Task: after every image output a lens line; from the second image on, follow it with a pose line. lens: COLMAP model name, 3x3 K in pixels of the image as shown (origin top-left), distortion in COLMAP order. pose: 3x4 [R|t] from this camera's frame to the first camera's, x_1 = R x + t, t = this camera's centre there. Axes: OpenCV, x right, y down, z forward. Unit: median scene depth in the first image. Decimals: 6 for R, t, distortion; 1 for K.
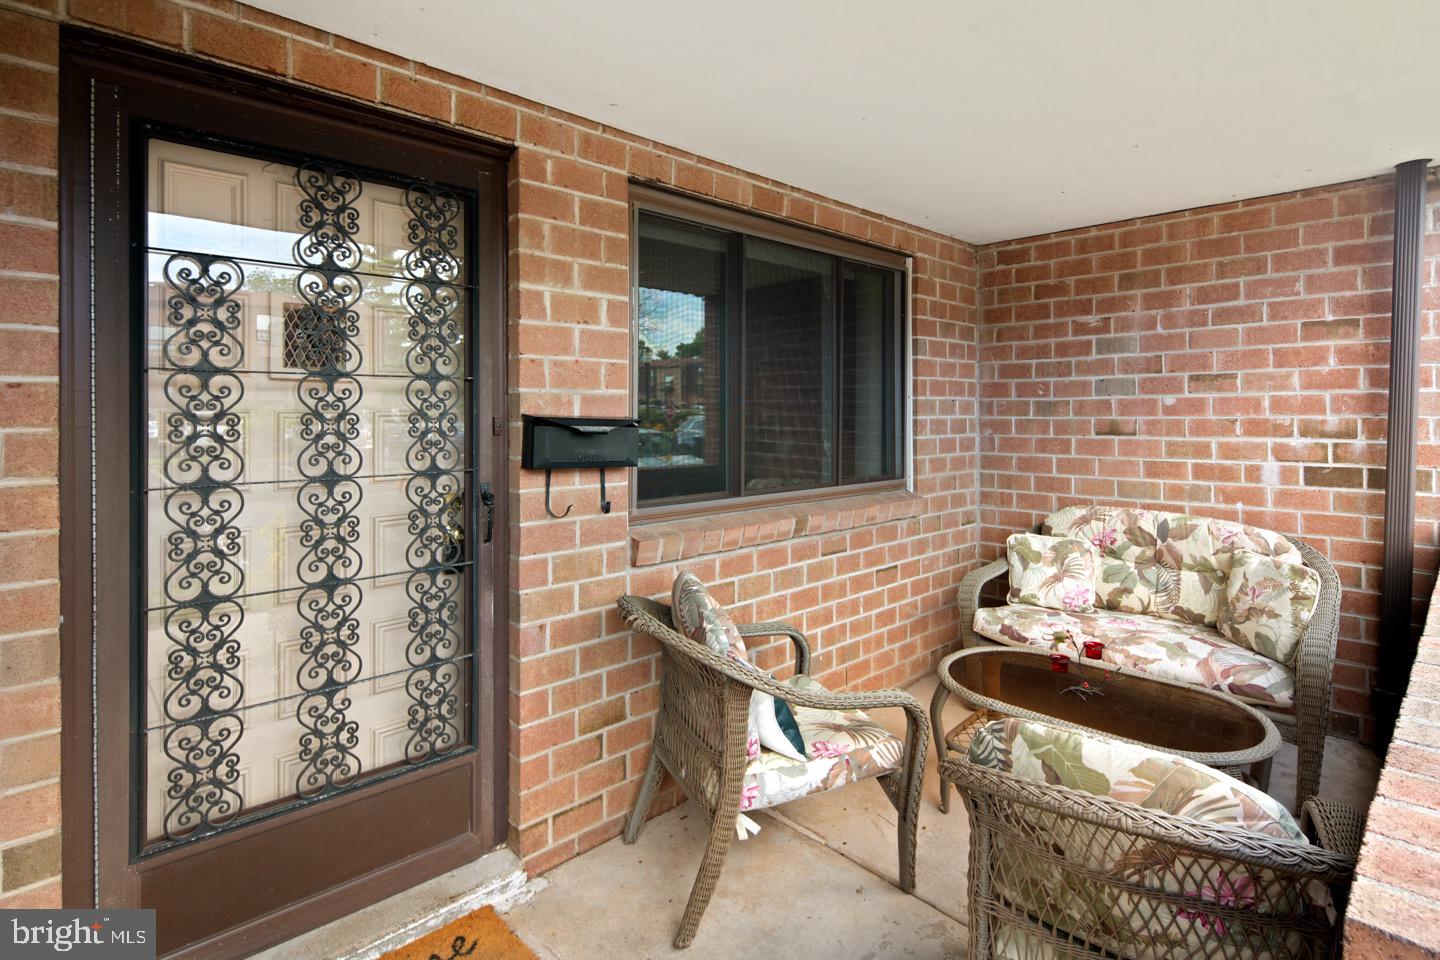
lens RADIAL K [[700.2, 0, 698.5], [0, 700.2, 423.7], [0, 0, 1]] dist [0.015312, -0.006710]
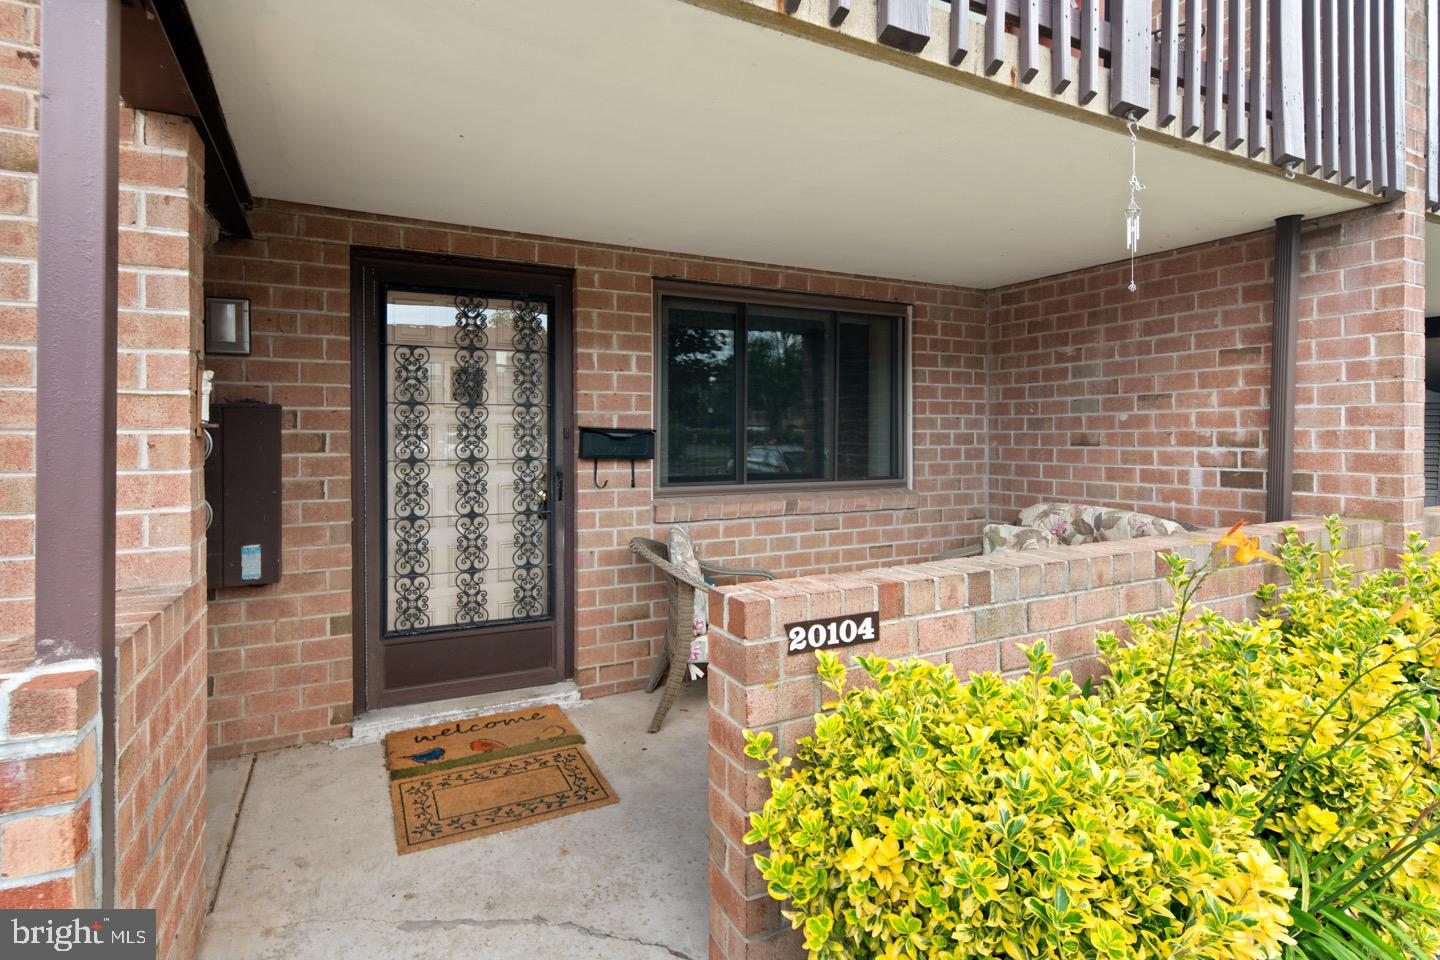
lens RADIAL K [[725.7, 0, 740.6], [0, 725.7, 456.2], [0, 0, 1]] dist [0.015005, -0.000221]
pose [[0.966889, 0.008367, -0.255059, 0.510581], [-0.004885, 0.999886, 0.014285, 0.028700], [0.255150, -0.012566, 0.966820, -0.534073]]
